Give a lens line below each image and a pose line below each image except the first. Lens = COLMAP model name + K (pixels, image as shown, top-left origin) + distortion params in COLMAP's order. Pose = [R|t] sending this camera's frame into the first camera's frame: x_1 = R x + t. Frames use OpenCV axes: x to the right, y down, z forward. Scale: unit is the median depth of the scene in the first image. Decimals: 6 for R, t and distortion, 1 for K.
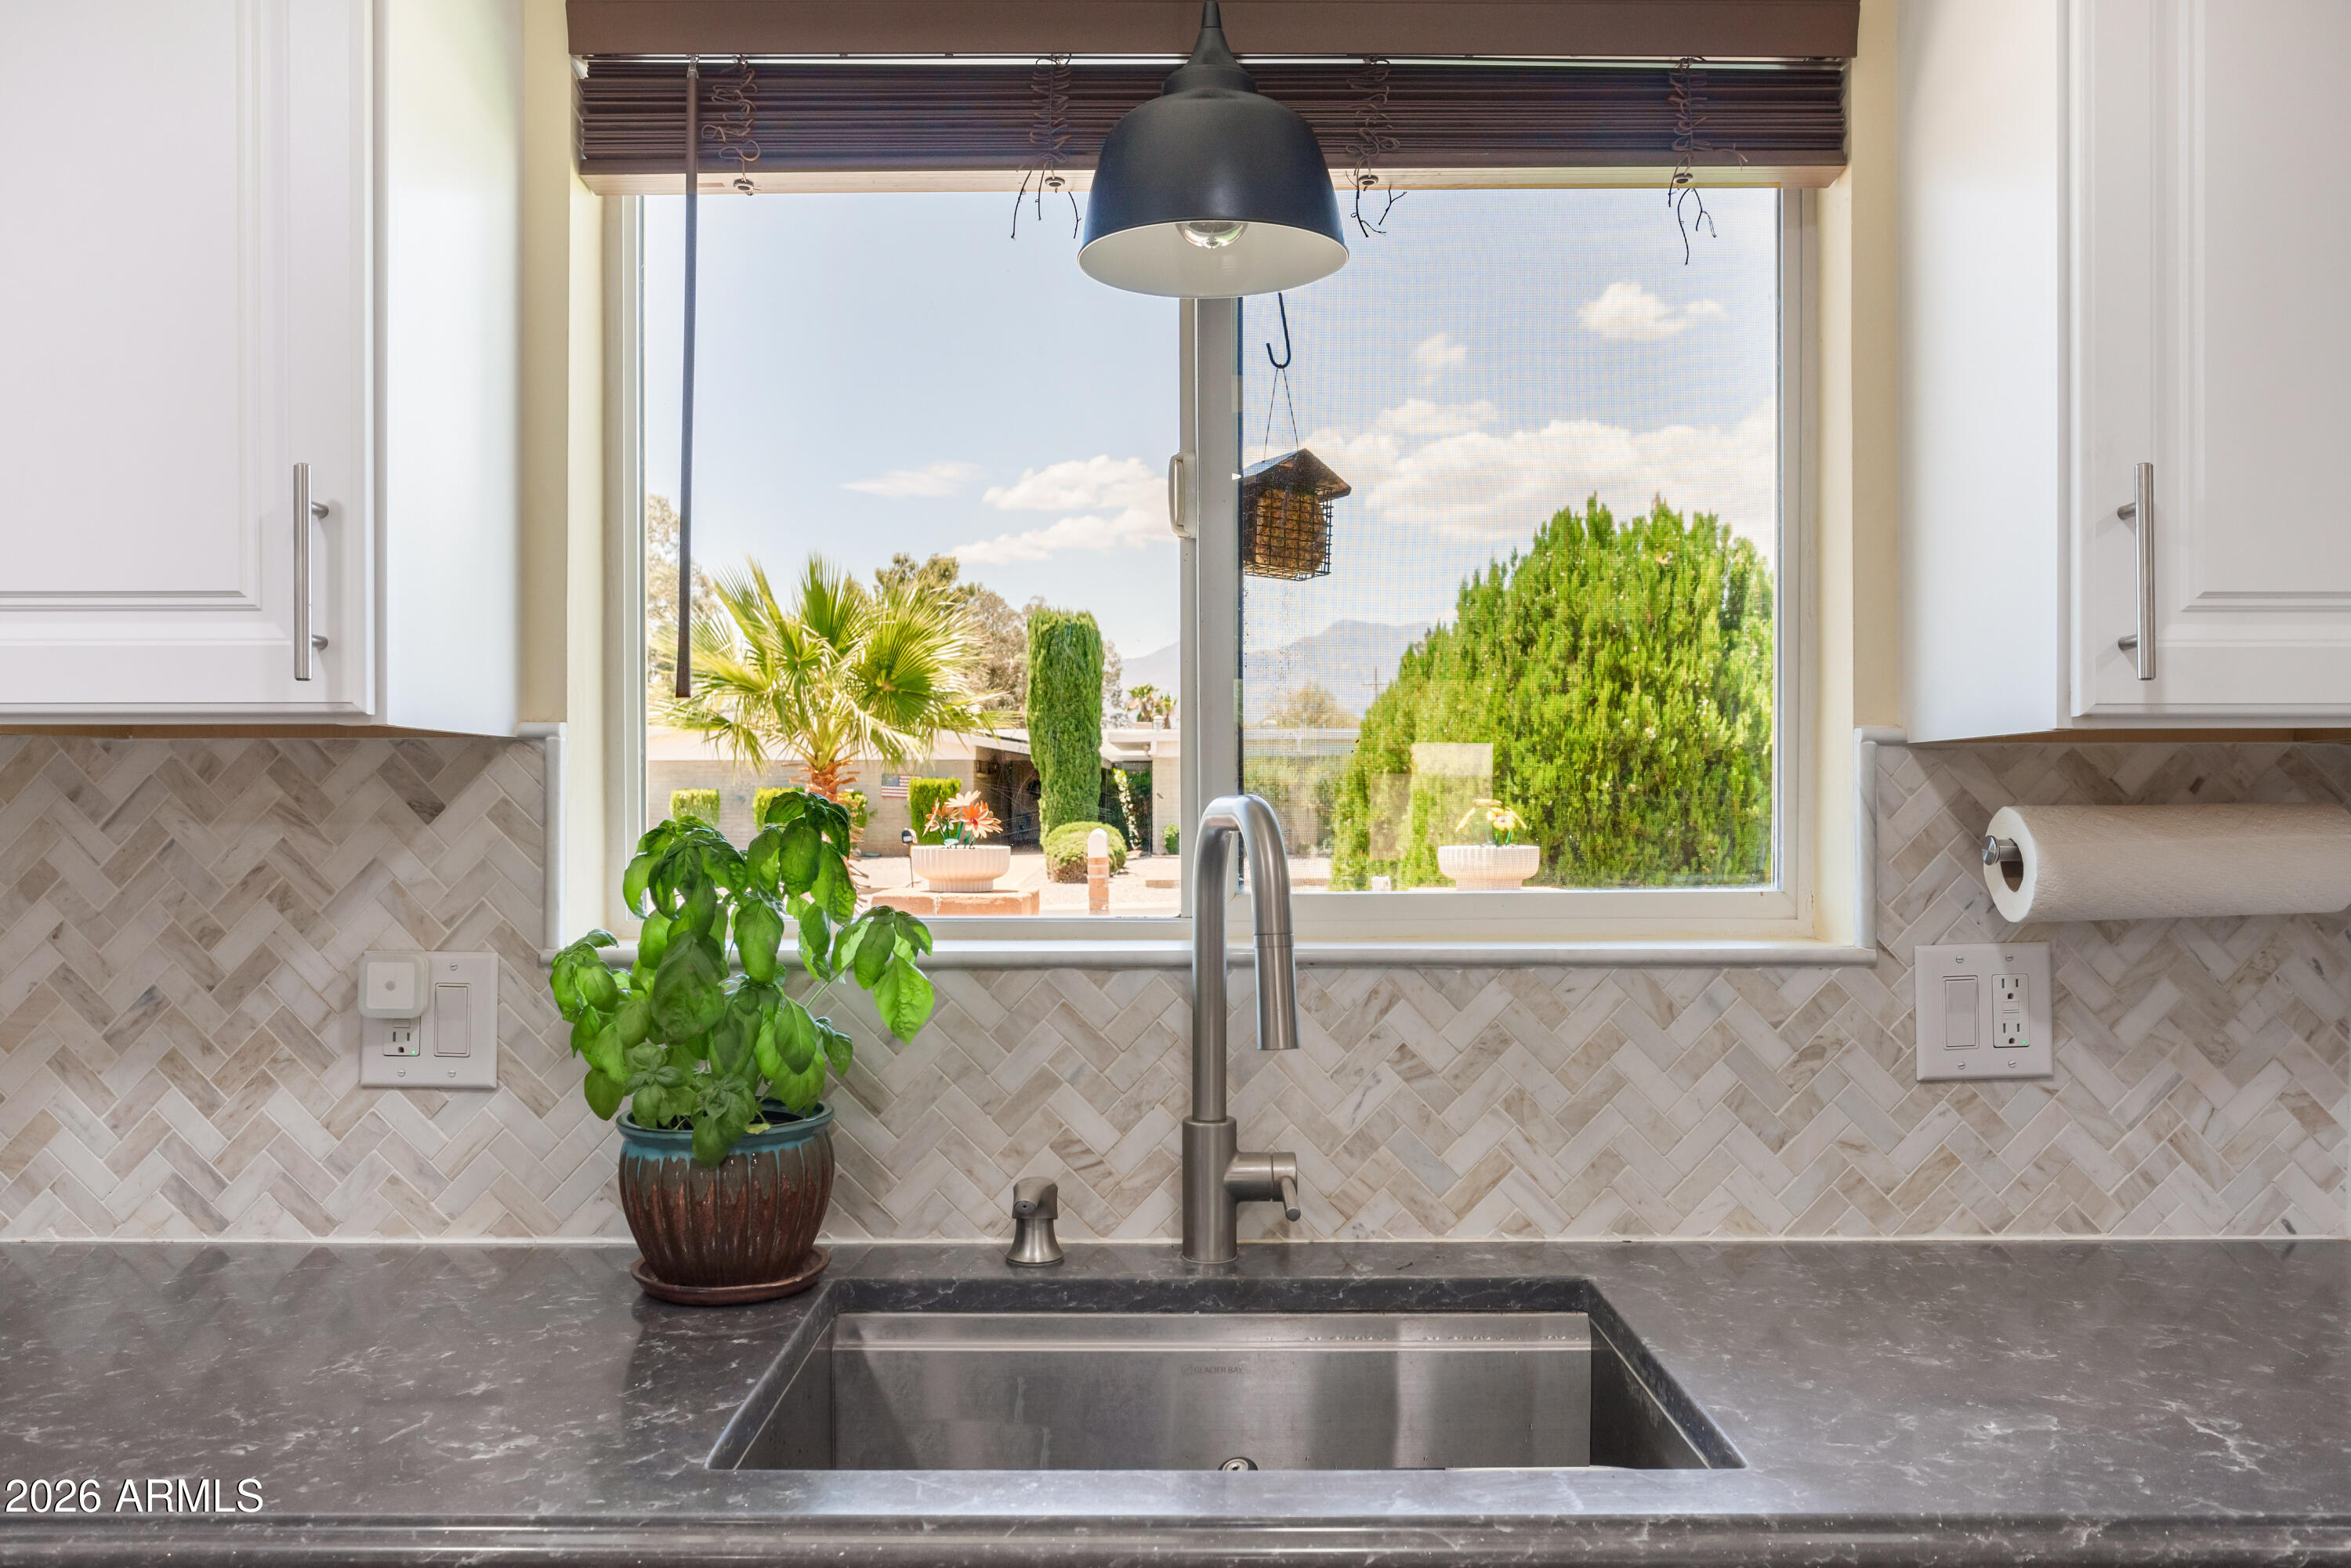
lens RADIAL K [[1812.4, 0, 1160.8], [0, 1812.4, 799.8], [0, 0, 1]] dist [-0.020965, 0.016668]
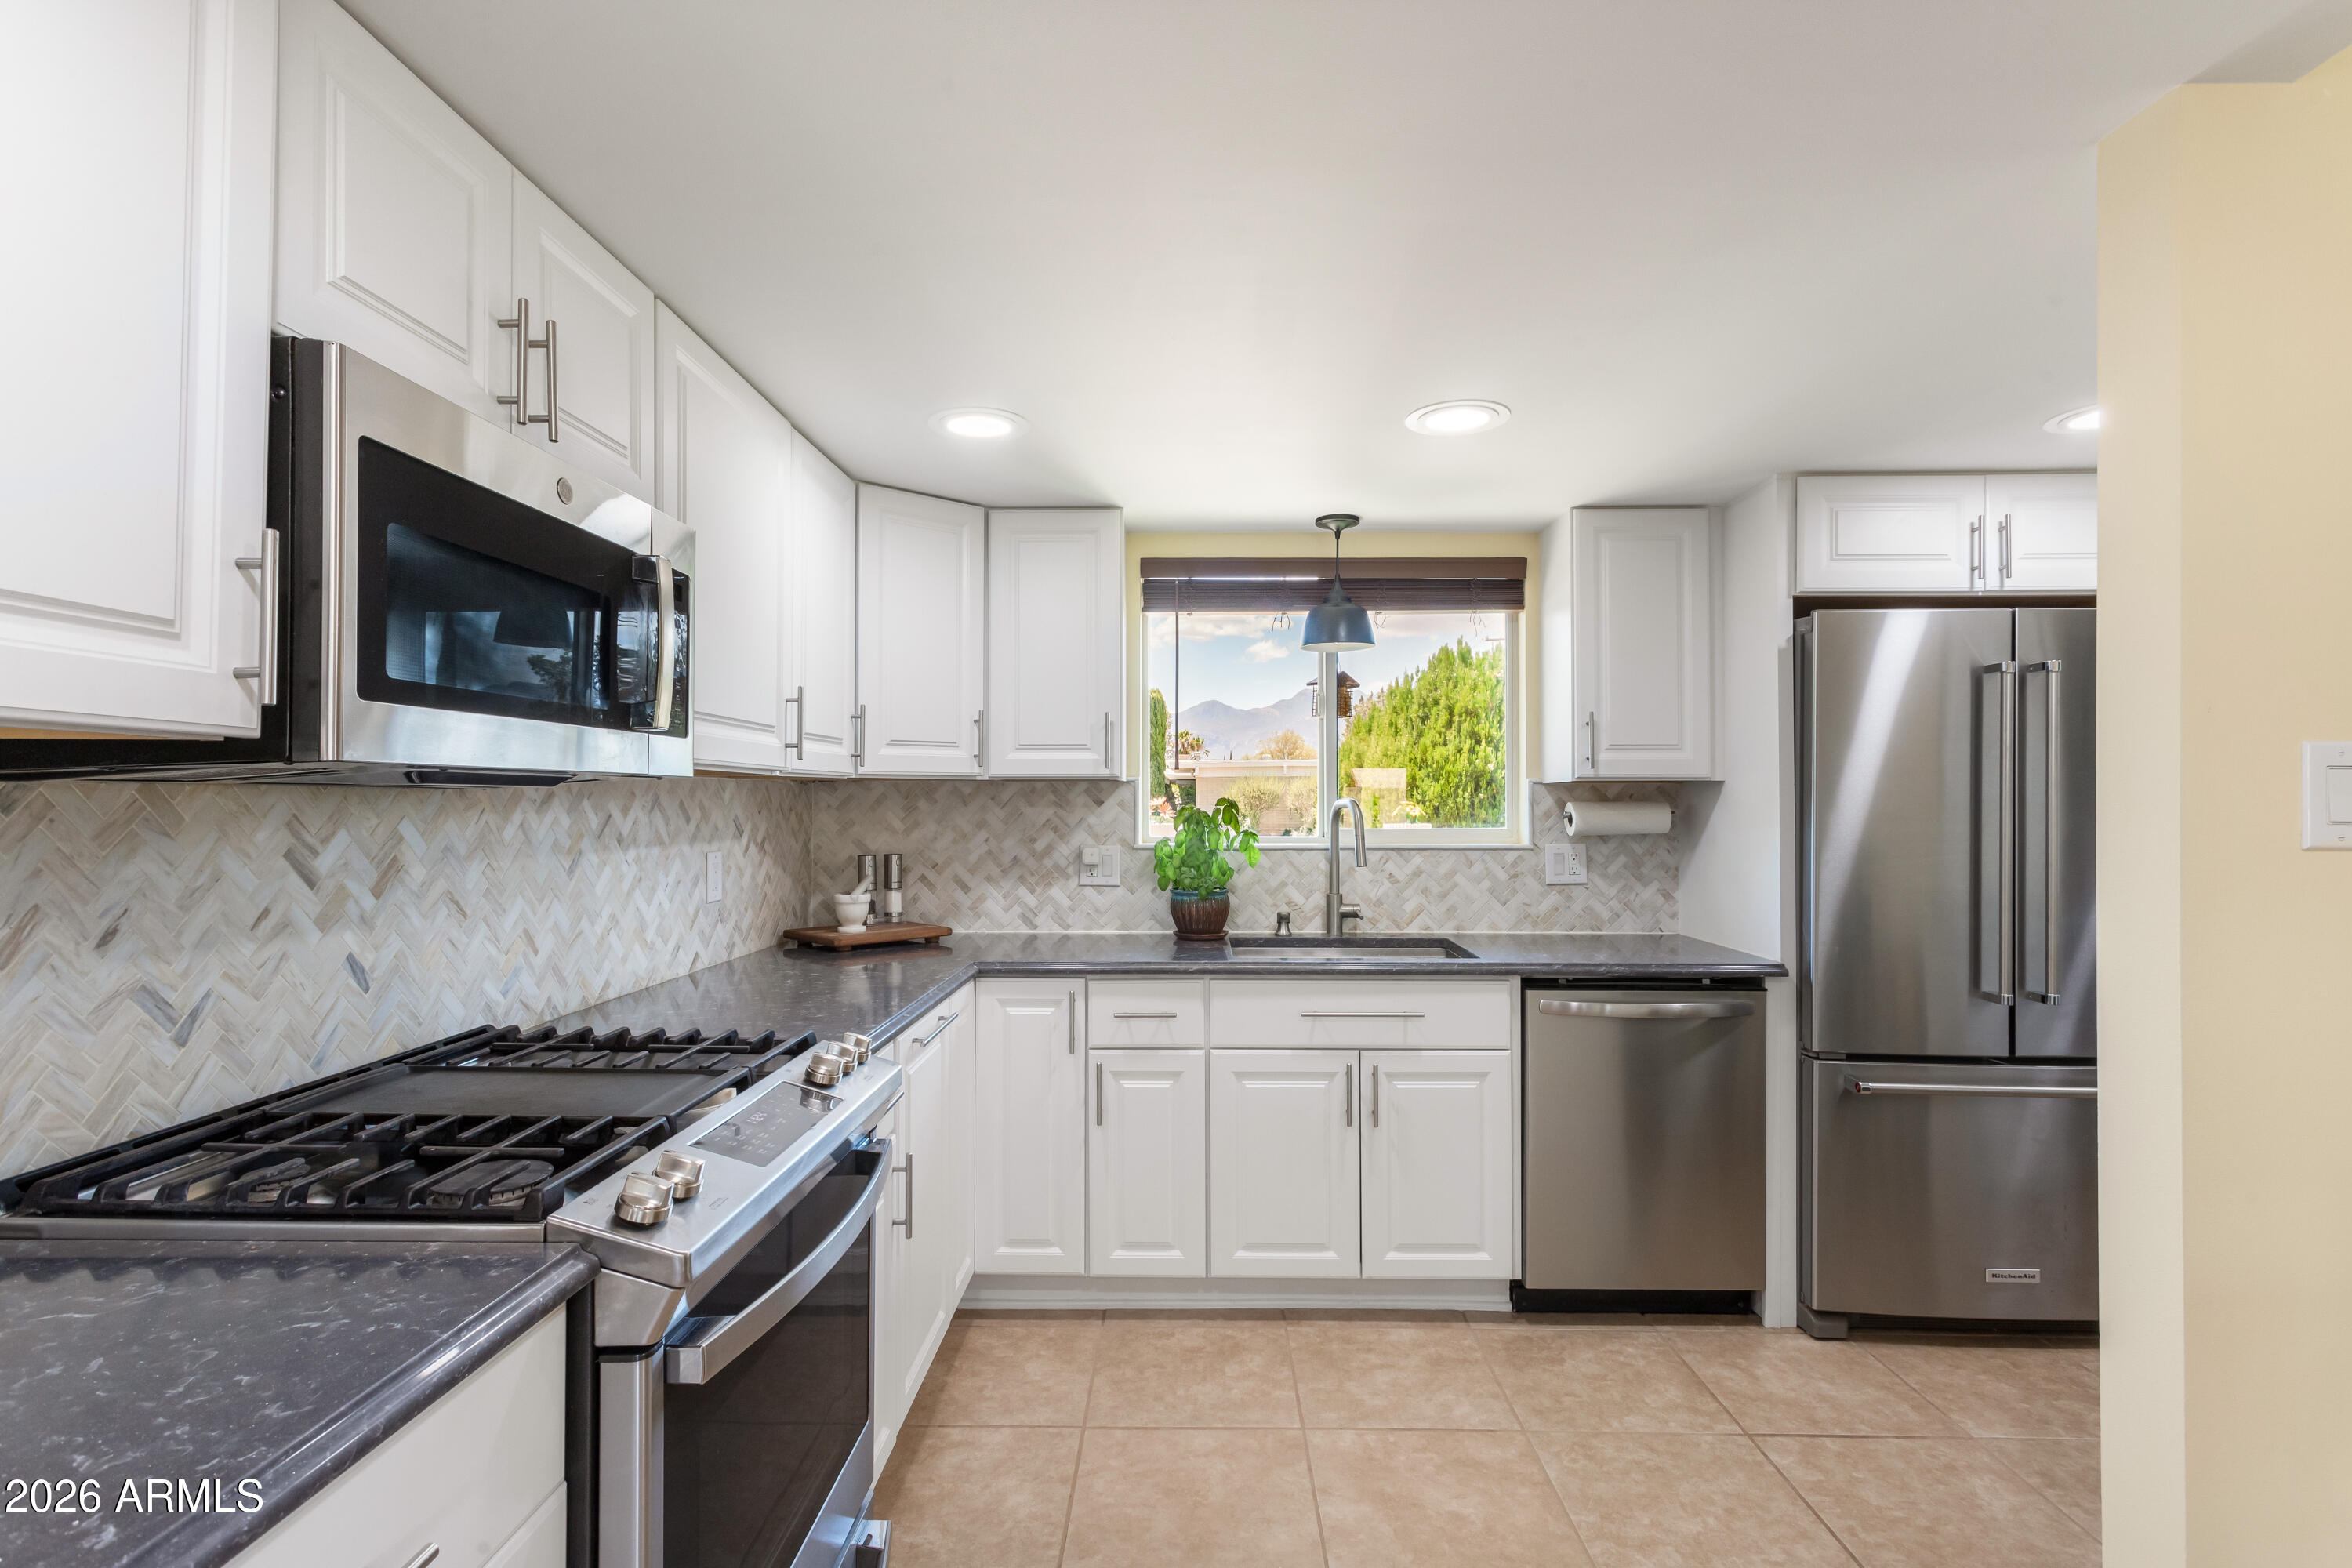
lens RADIAL K [[1140.5, 0, 1174.2], [0, 1140.5, 788.9], [0, 0, 1]] dist [-0.001222, 0.003475]
pose [[0.999870, 0.000328, -0.016129, -0.231725], [-0.000528, 0.999923, -0.012410, 0.005788], [0.016124, 0.012417, 0.999793, -1.112402]]
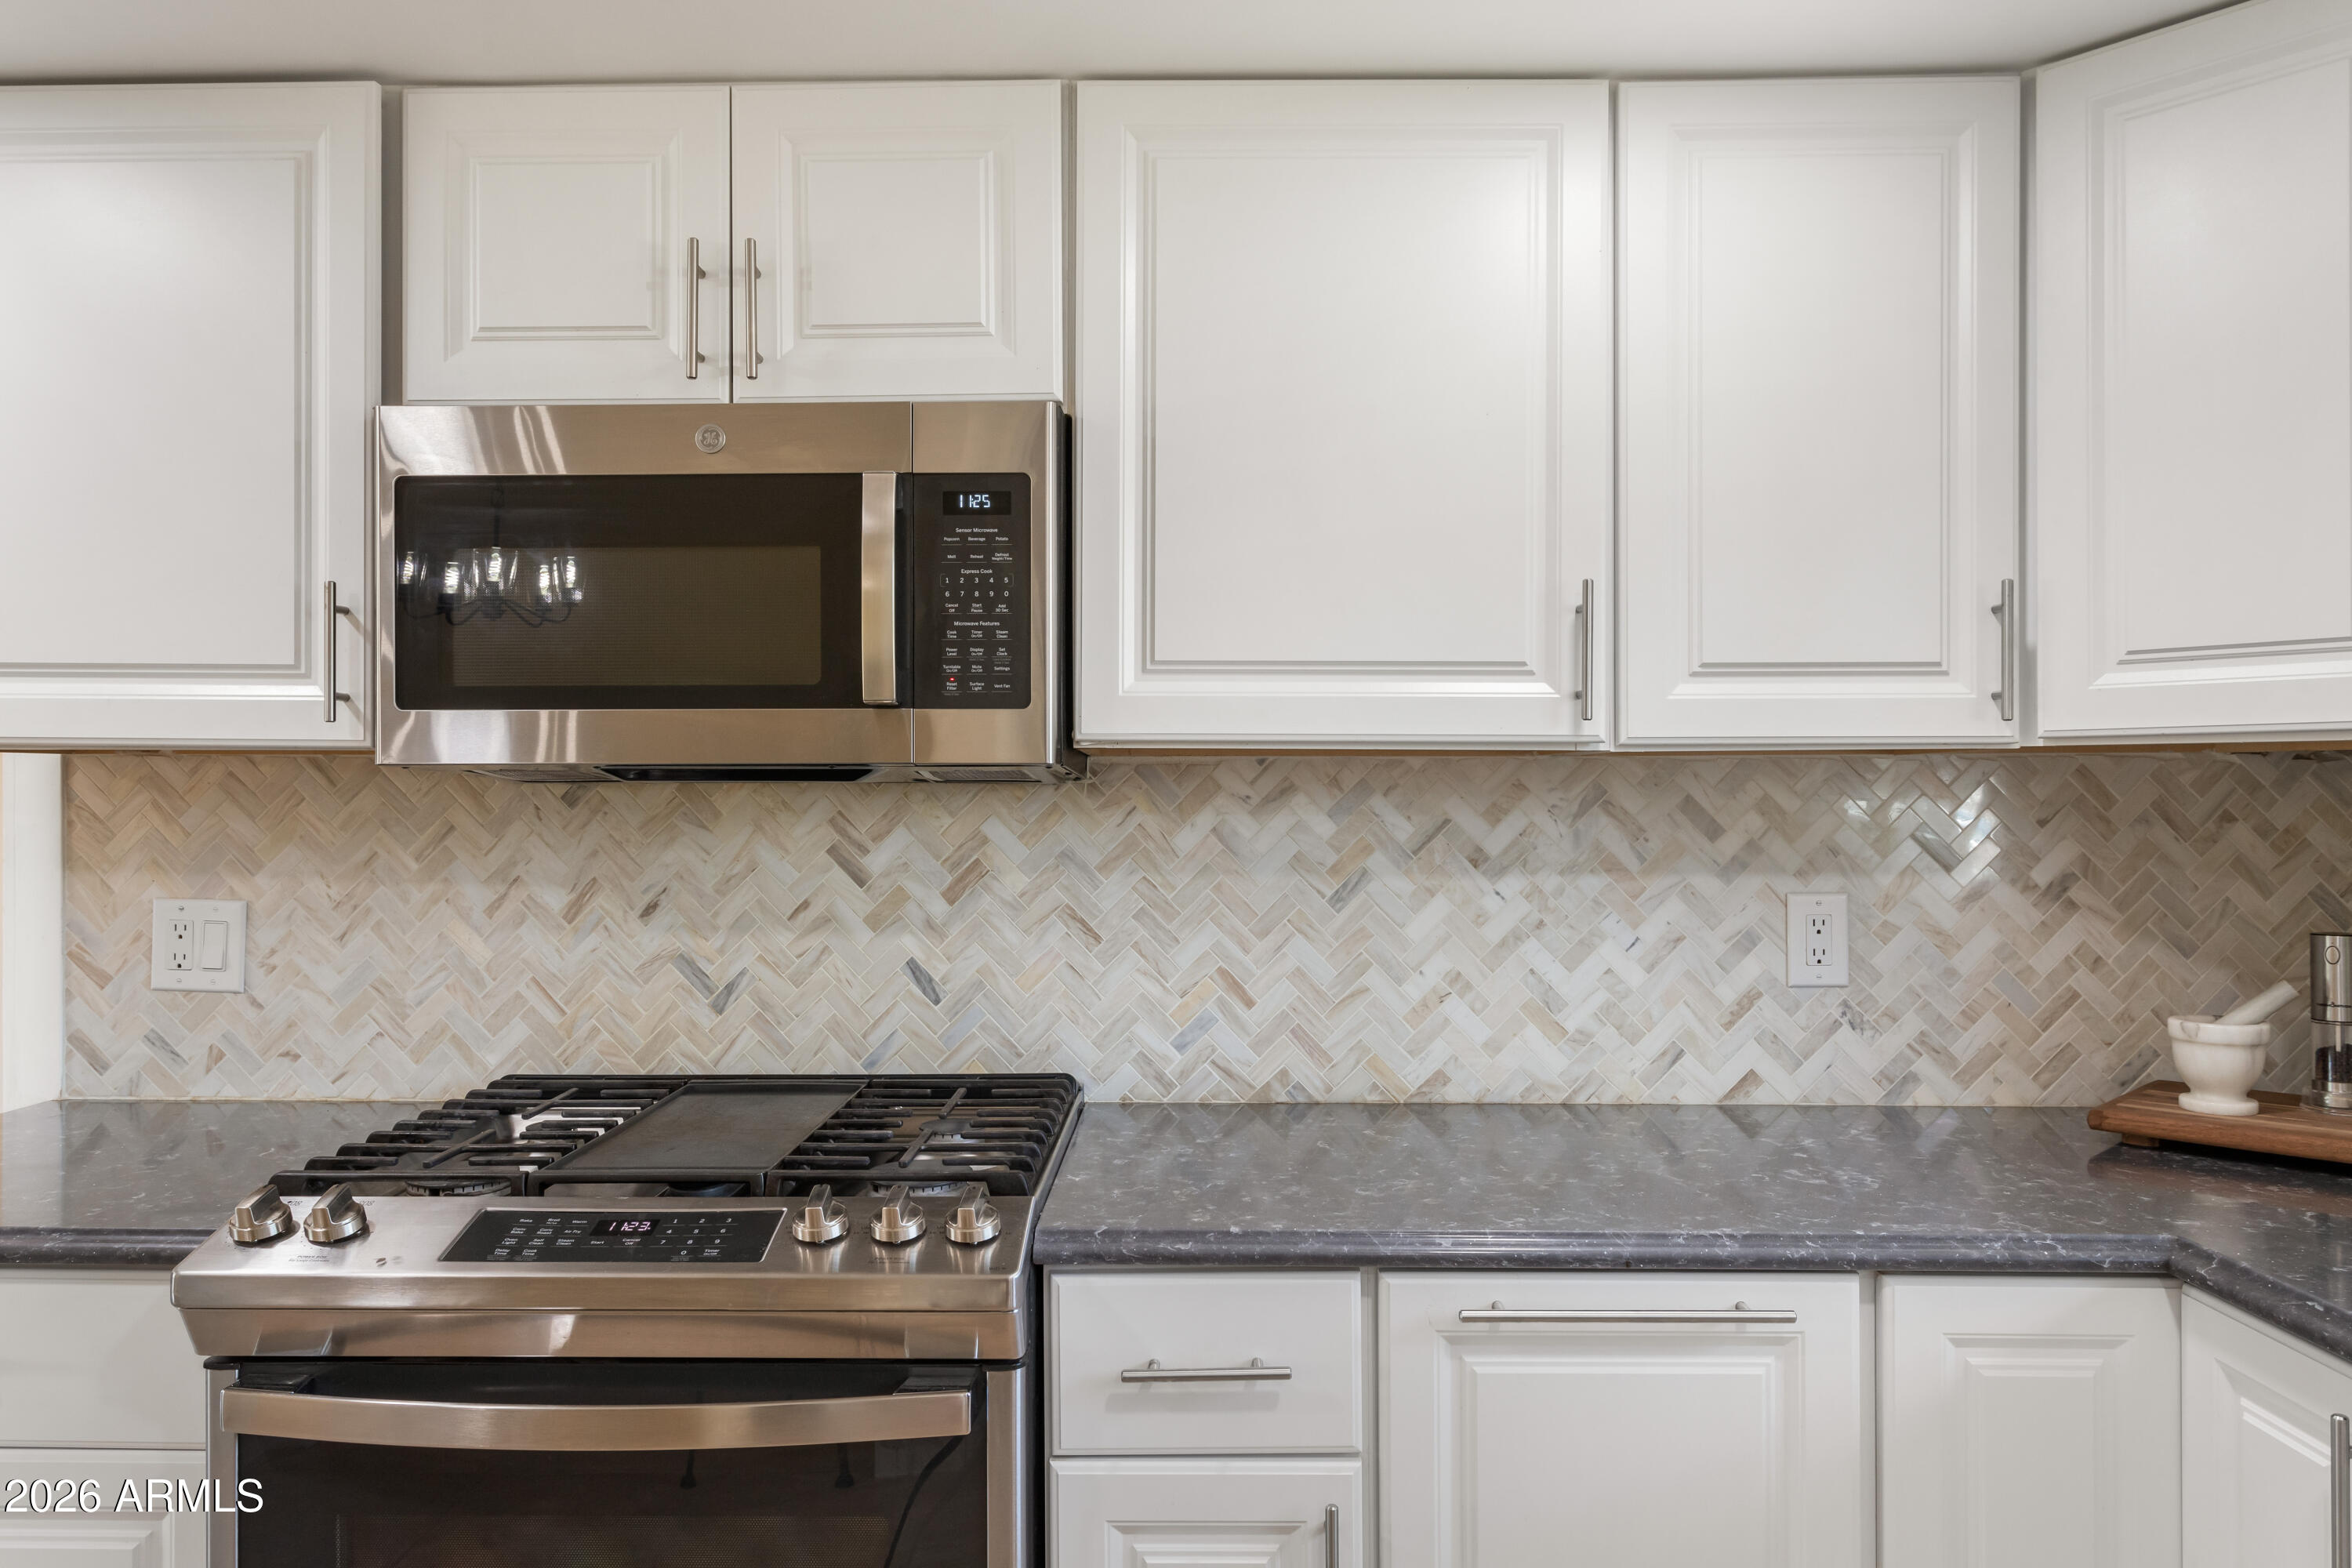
lens RADIAL K [[1596.6, 0, 1178.0], [0, 1596.6, 790.4], [0, 0, 1]] dist [0.003895, 0.003884]
pose [[-0.010559, -0.003576, -0.999938, 0.336932], [-0.002501, 0.999991, -0.003550, 0.002017], [0.999941, 0.002463, -0.010568, 0.069975]]
